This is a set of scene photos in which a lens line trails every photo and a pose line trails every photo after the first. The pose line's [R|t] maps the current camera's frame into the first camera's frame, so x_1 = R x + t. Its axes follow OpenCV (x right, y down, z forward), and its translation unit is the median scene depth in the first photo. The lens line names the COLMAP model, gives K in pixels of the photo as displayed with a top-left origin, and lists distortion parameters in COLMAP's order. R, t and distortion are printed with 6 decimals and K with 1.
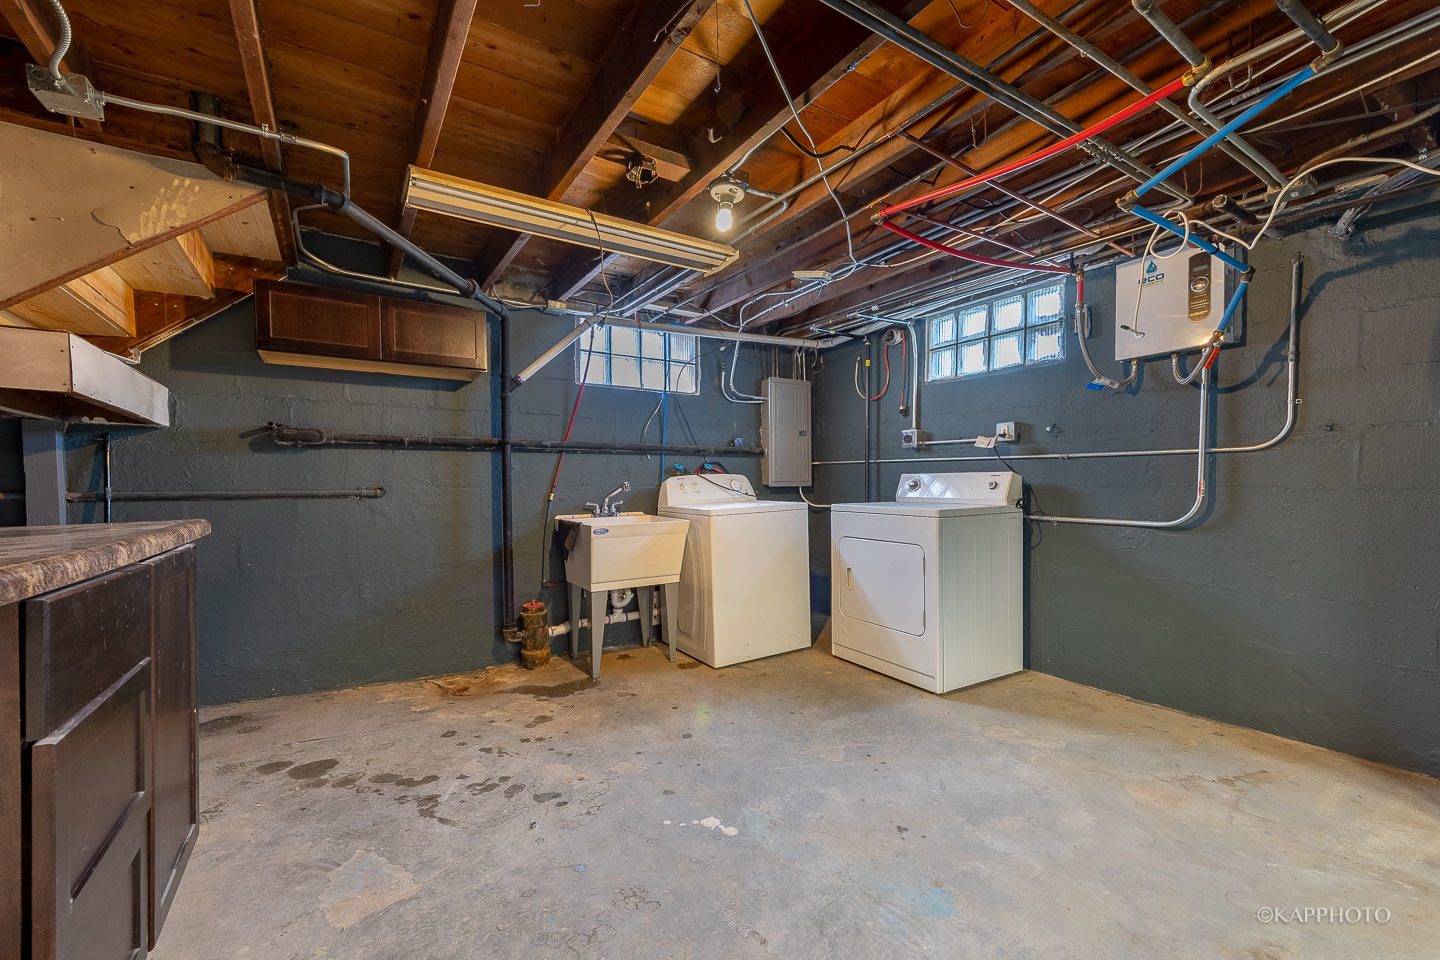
lens RADIAL K [[573.3, 0, 700.0], [0, 573.3, 510.4], [0, 0, 1]] dist [0.020505, -0.005210]
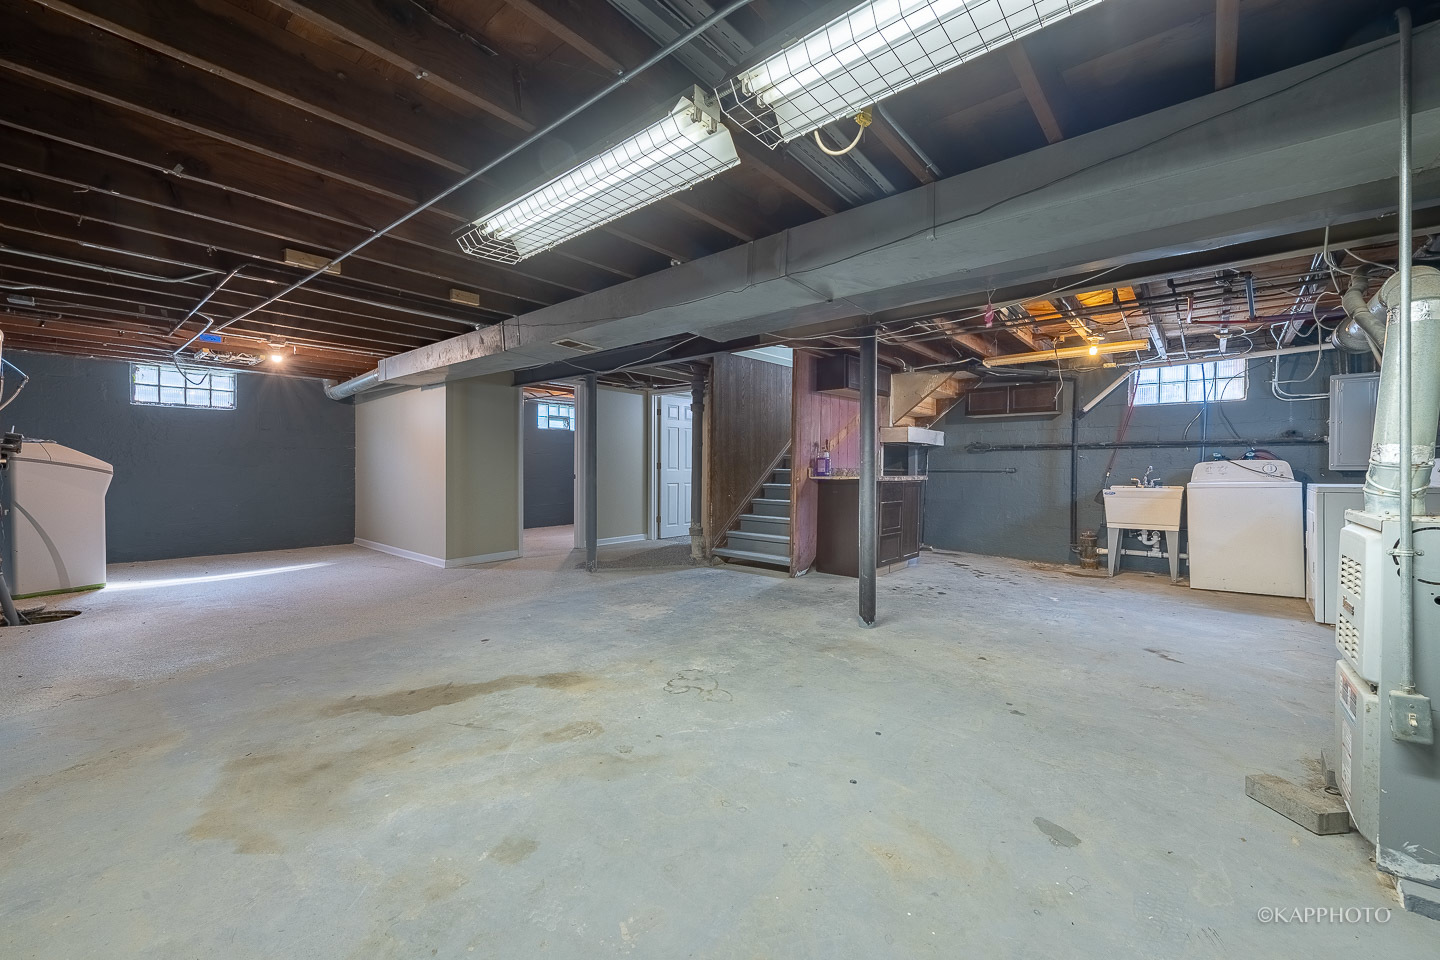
lens RADIAL K [[595.2, 0, 726.8], [0, 595.2, 466.5], [0, 0, 1]] dist [0.019619, -0.006363]
pose [[0.312950, 0.004076, -0.949761, 1.055028], [-0.046363, 0.998864, -0.010990, 0.024646], [0.948637, 0.047473, 0.312783, -0.624146]]
